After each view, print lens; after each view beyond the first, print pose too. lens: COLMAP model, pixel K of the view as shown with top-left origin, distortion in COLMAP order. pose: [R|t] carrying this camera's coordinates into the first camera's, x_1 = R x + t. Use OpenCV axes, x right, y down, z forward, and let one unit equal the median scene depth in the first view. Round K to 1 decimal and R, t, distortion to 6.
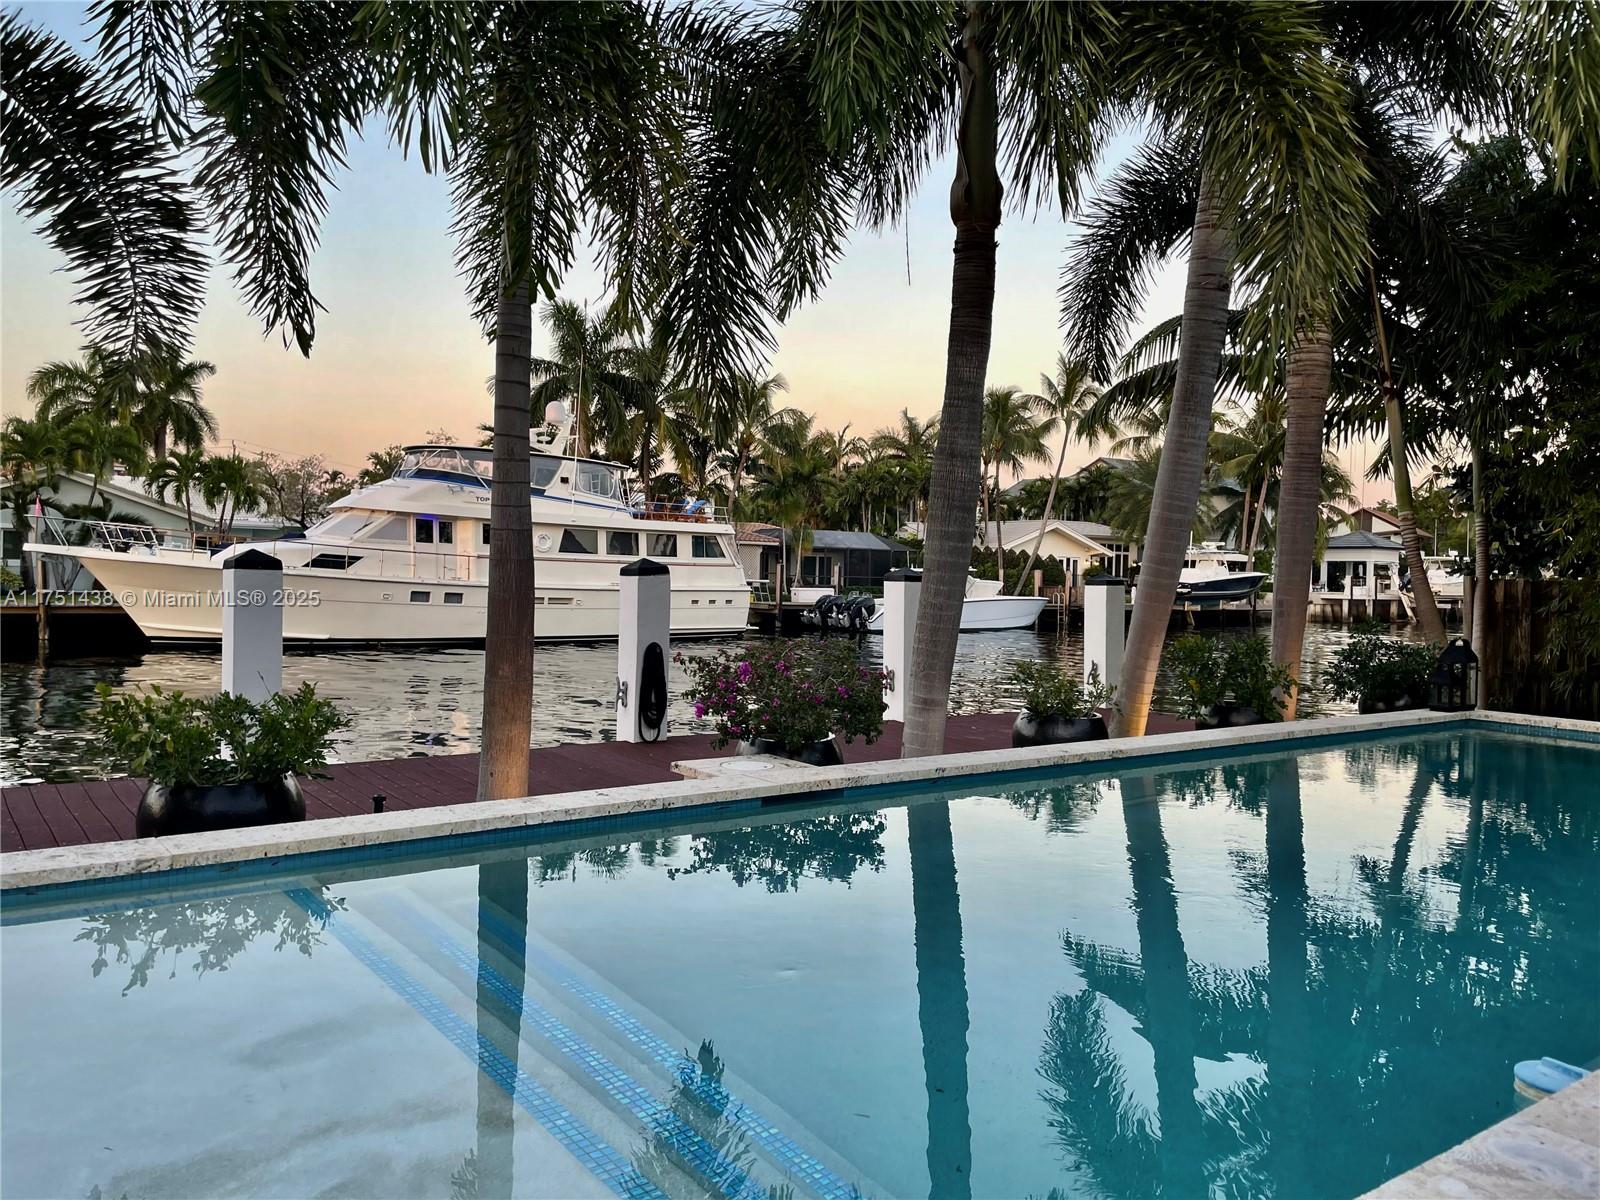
lens RADIAL K [[1215.7, 0, 804.9], [0, 1215.7, 609.7], [0, 0, 1]] dist [0.087058, -0.119379]
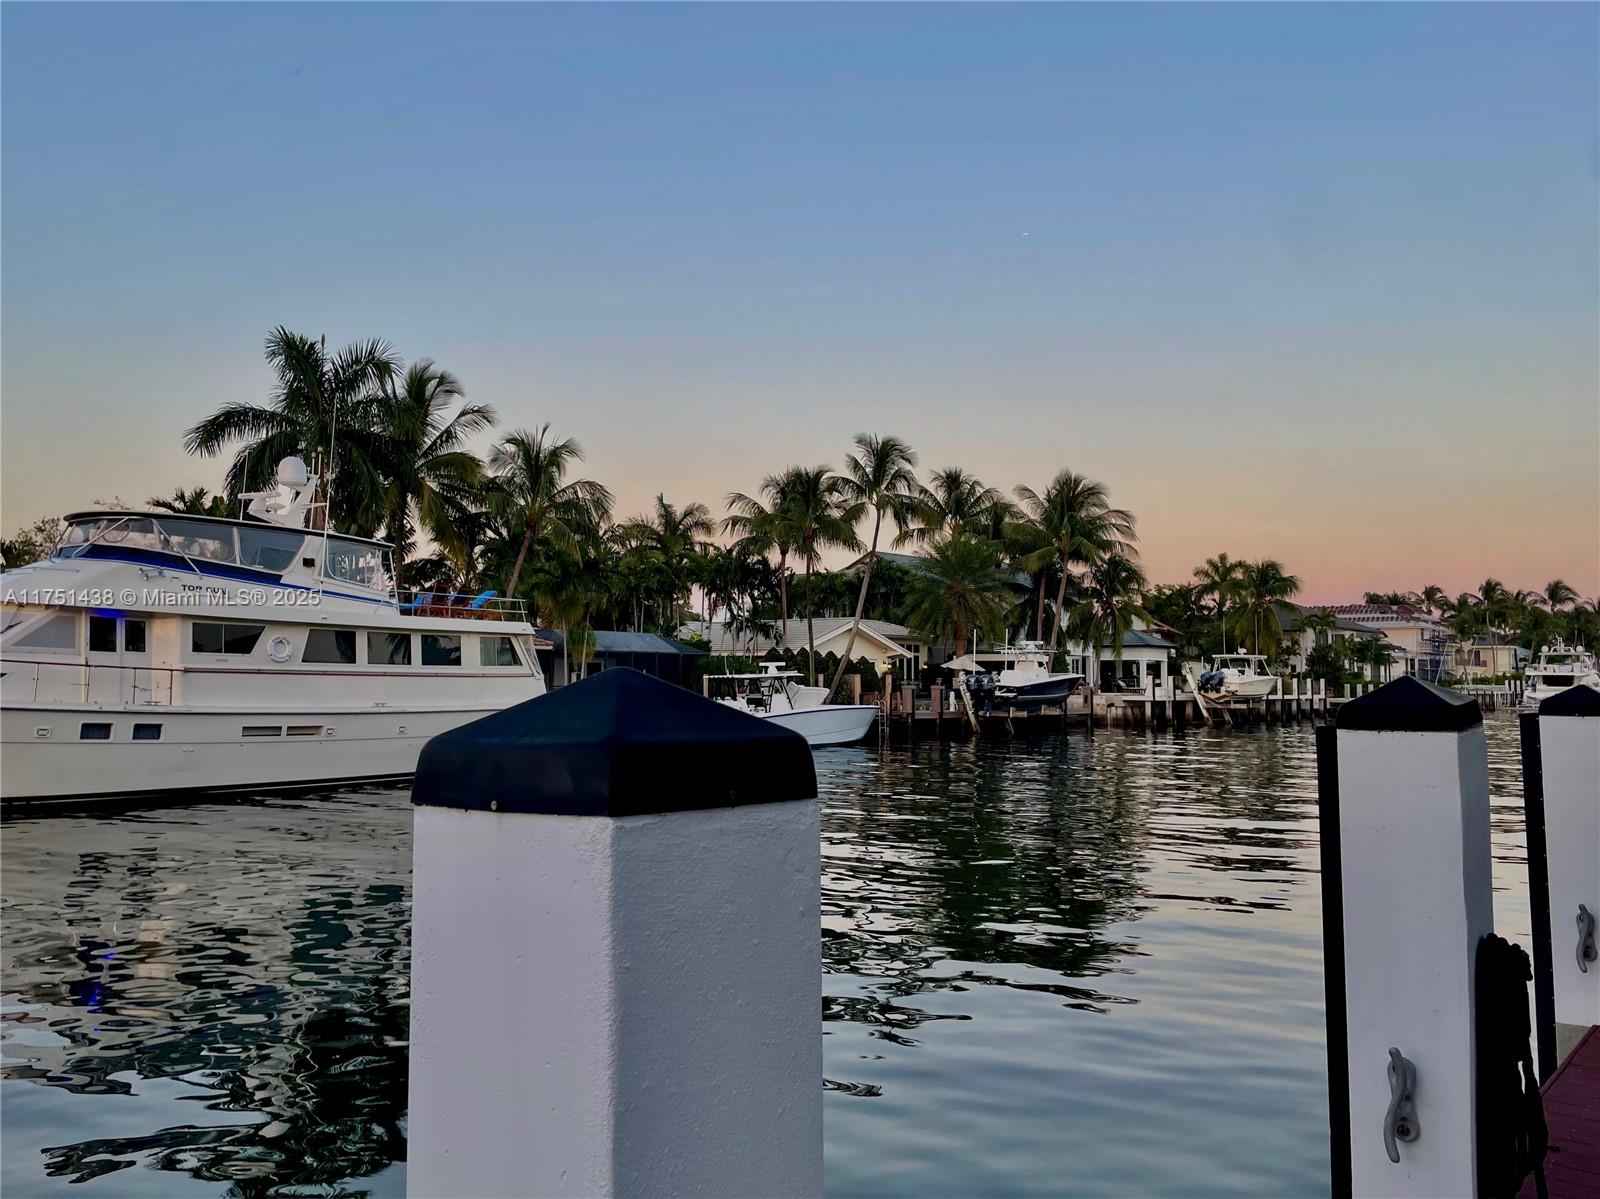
lens RADIAL K [[1269.5, 0, 803.3], [0, 1269.5, 566.1], [0, 0, 1]] dist [0.034100, -0.004679]
pose [[0.968063, 0.004690, 0.250663, -0.080062], [0.024964, 0.993053, -0.114992, -0.007145], [-0.249461, 0.117577, 0.961220, 0.150962]]
